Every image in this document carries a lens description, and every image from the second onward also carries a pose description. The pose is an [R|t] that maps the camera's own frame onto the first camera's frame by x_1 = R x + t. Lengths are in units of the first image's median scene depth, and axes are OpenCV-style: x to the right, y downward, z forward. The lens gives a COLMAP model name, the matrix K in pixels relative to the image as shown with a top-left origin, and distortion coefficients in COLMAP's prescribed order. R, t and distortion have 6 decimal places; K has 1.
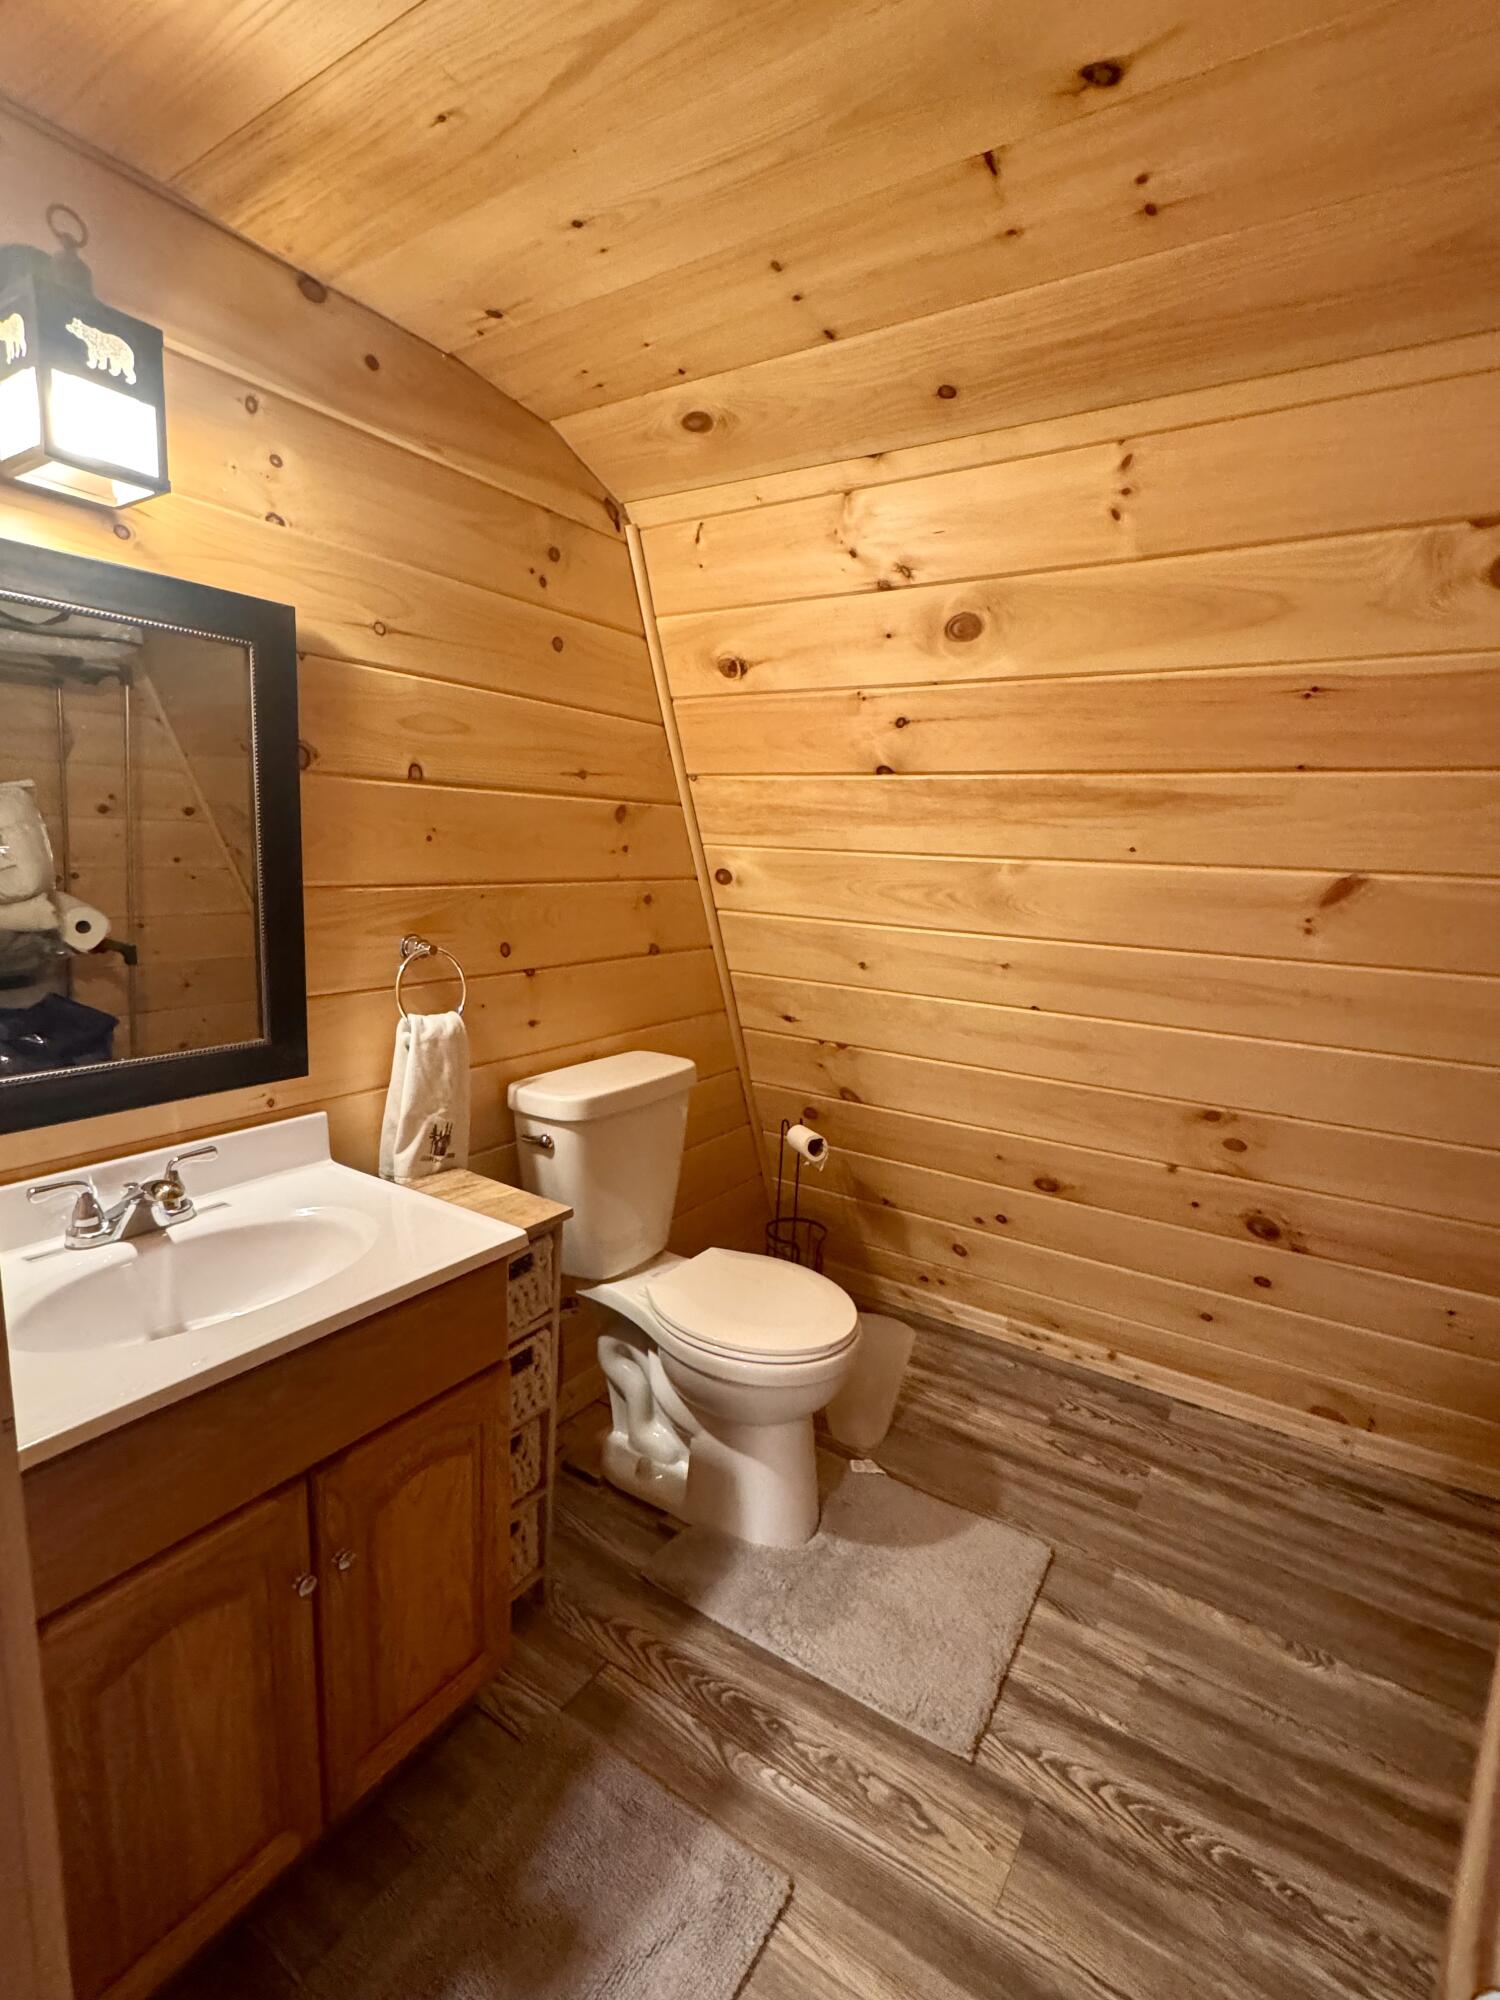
lens RADIAL K [[950.2, 0, 747.9], [0, 950.2, 999.8], [0, 0, 1]] dist [-0.000504, -0.000246]
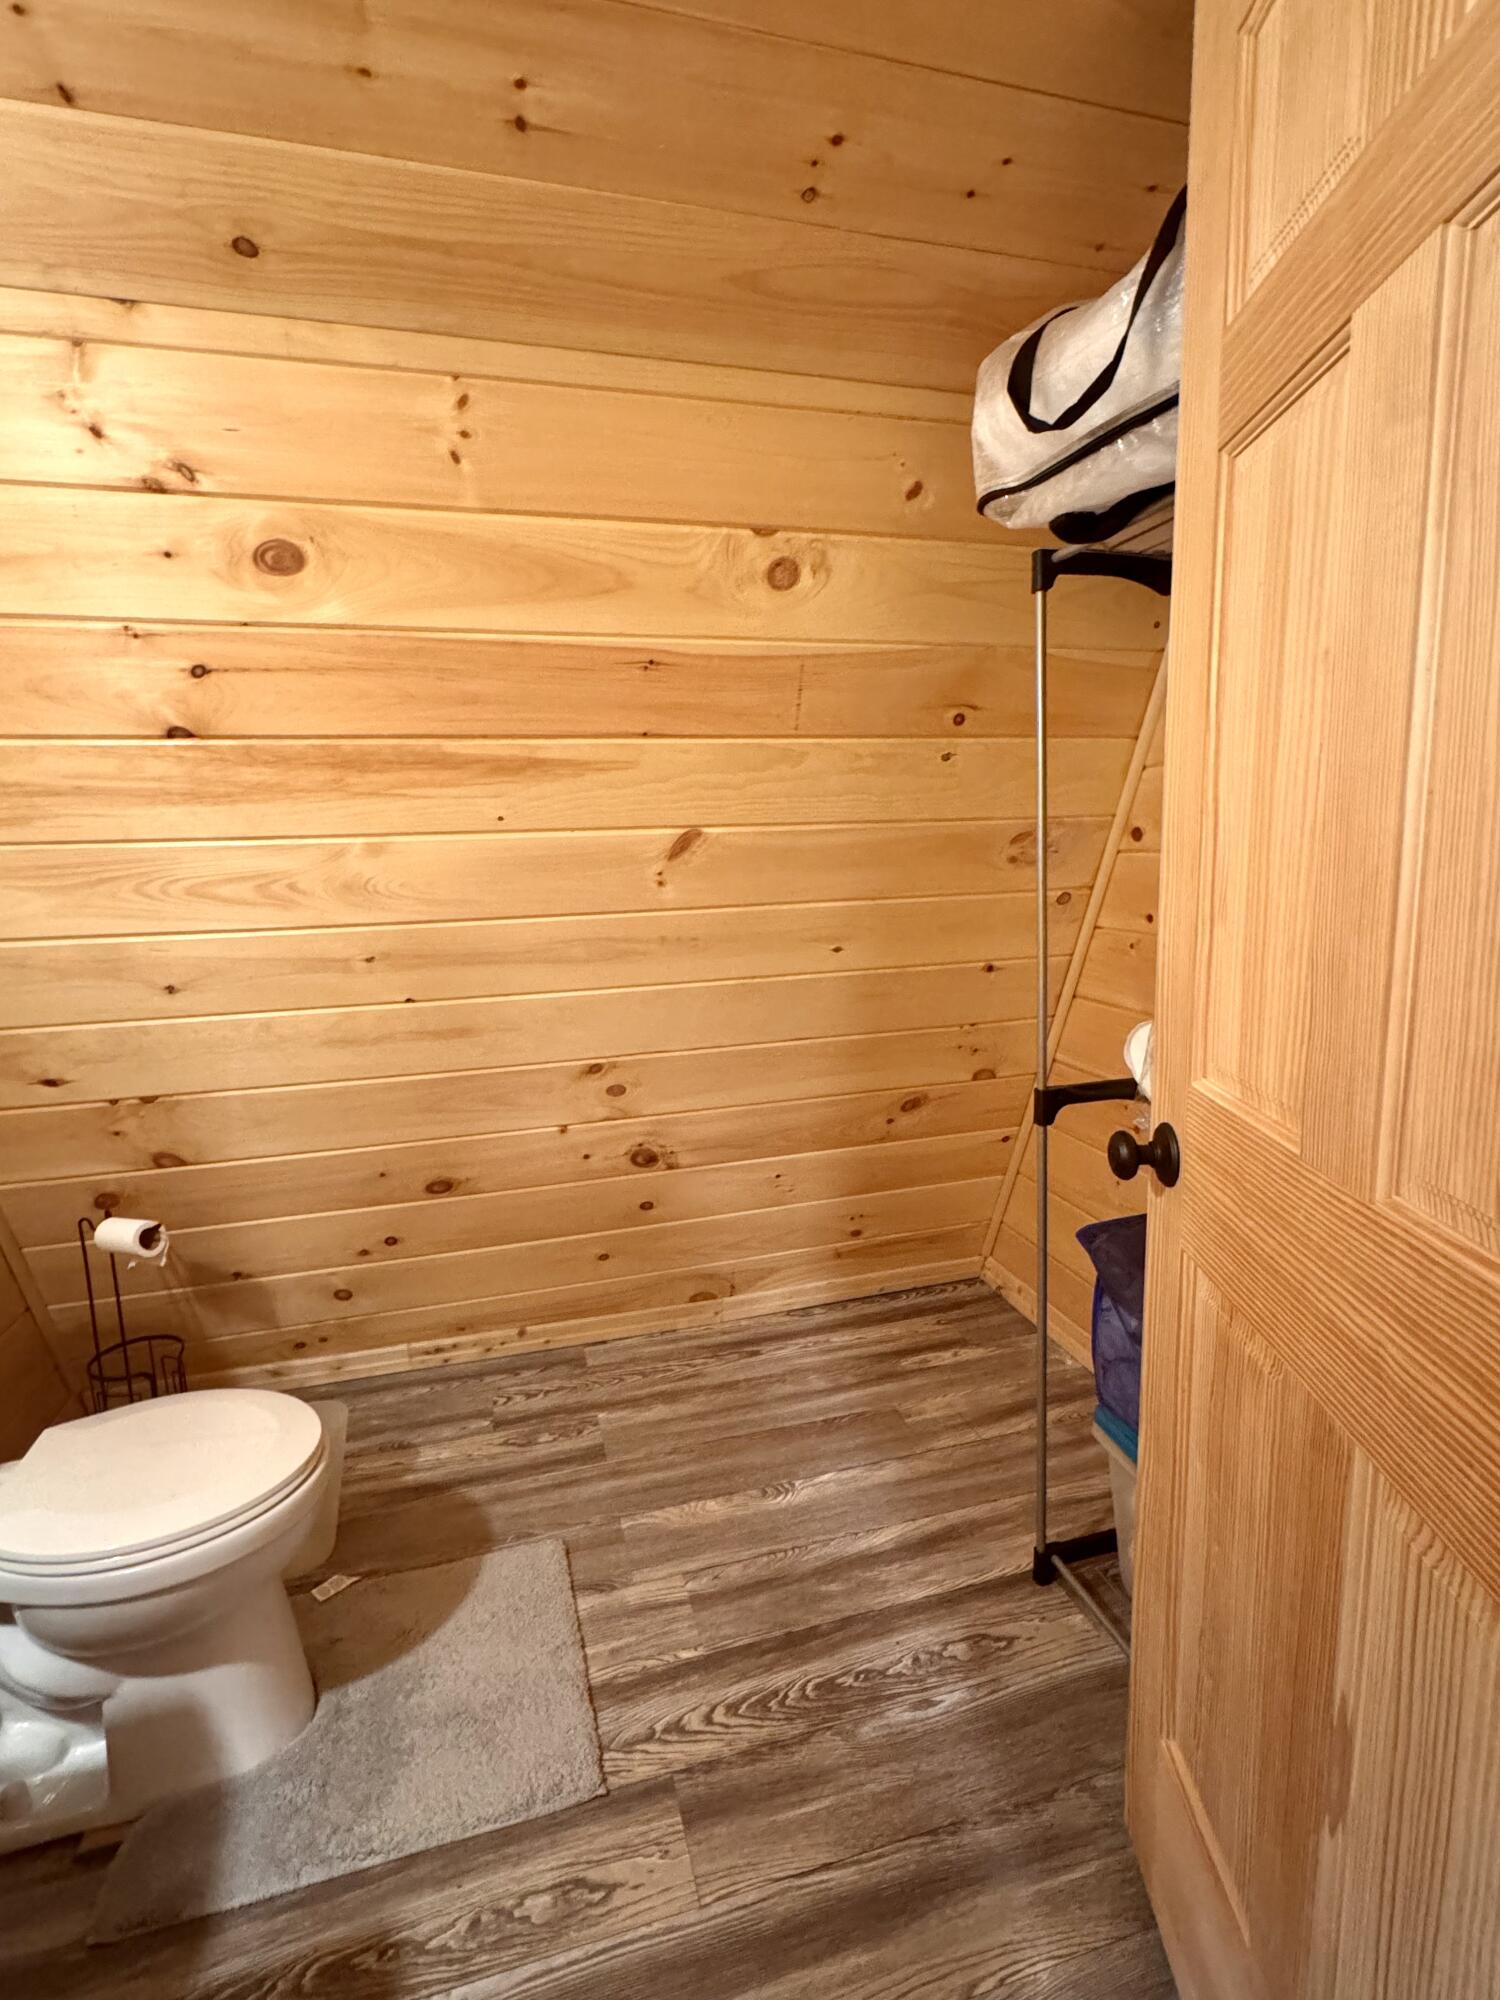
lens RADIAL K [[950.2, 0, 747.9], [0, 950.2, 999.8], [0, 0, 1]] dist [-0.000504, -0.000246]
pose [[0.656640, -0.178572, 0.732760, -0.176403], [0.176188, 0.981003, 0.081182, -0.009887], [-0.733336, 0.075796, 0.675628, 0.169710]]
